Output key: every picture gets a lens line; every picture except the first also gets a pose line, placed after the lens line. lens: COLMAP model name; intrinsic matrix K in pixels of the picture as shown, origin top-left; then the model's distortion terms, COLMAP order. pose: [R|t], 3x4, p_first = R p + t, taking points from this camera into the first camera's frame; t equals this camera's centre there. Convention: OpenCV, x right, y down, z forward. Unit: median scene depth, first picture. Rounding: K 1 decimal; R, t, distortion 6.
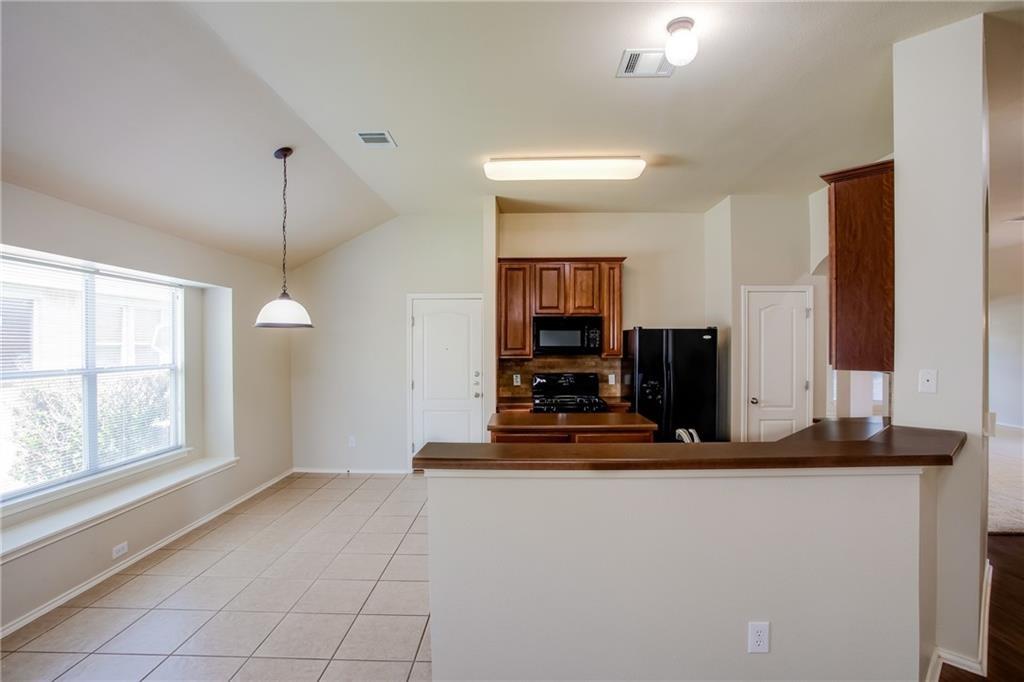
lens RADIAL K [[498.5, 0, 511.4], [0, 498.5, 345.7], [0, 0, 1]] dist [-0.078373, 0.034665]
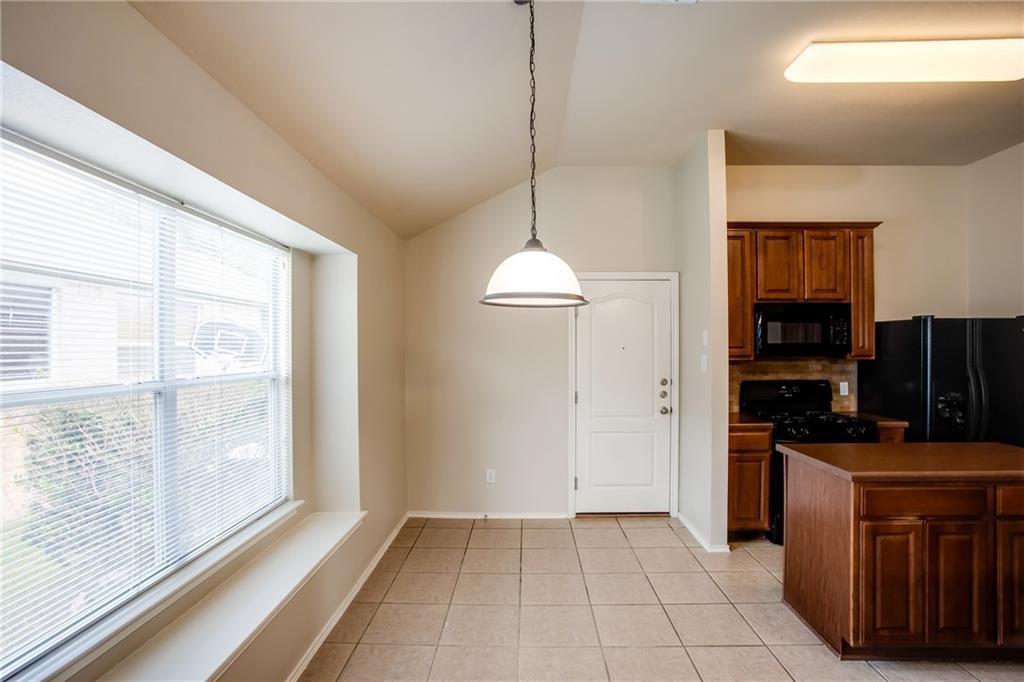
lens RADIAL K [[498.5, 0, 511.4], [0, 498.5, 345.7], [0, 0, 1]] dist [-0.078373, 0.034665]
pose [[0.999939, -0.000977, -0.011004, -0.304107], [0.000902, 0.999976, -0.006846, 0.008444], [0.011010, 0.006836, 0.999916, 0.285226]]
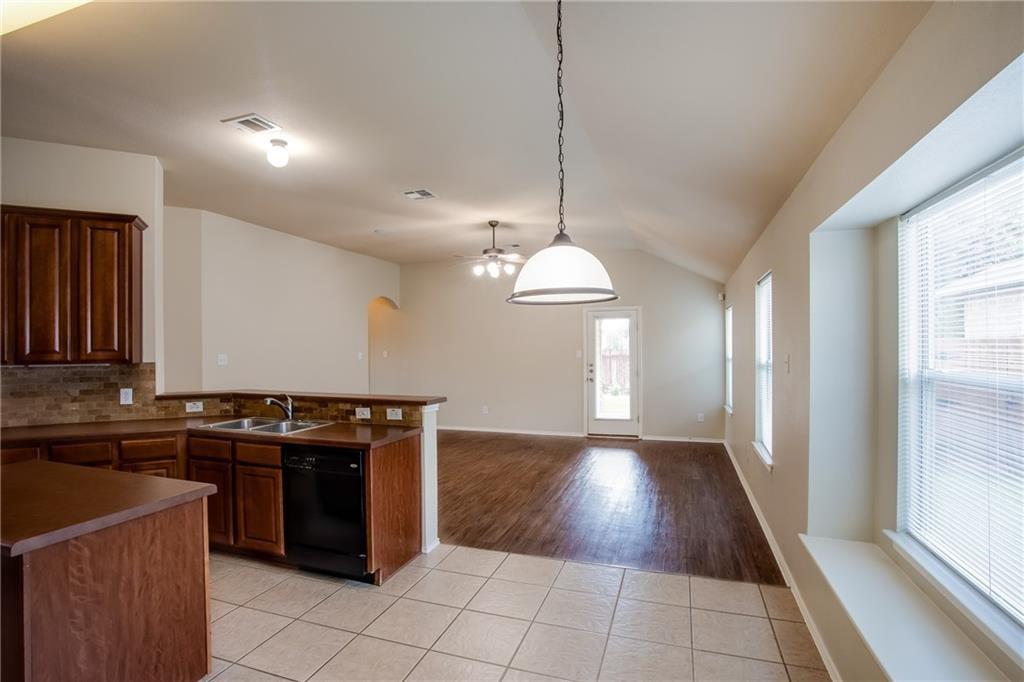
lens RADIAL K [[506.9, 0, 510.7], [0, 506.9, 345.7], [0, 0, 1]] dist [-0.078131, 0.033647]
pose [[-0.952476, 0.011971, 0.304377, -0.362436], [0.013119, 0.999912, 0.001728, 0.006568], [-0.304330, 0.005639, -0.952550, 0.968685]]
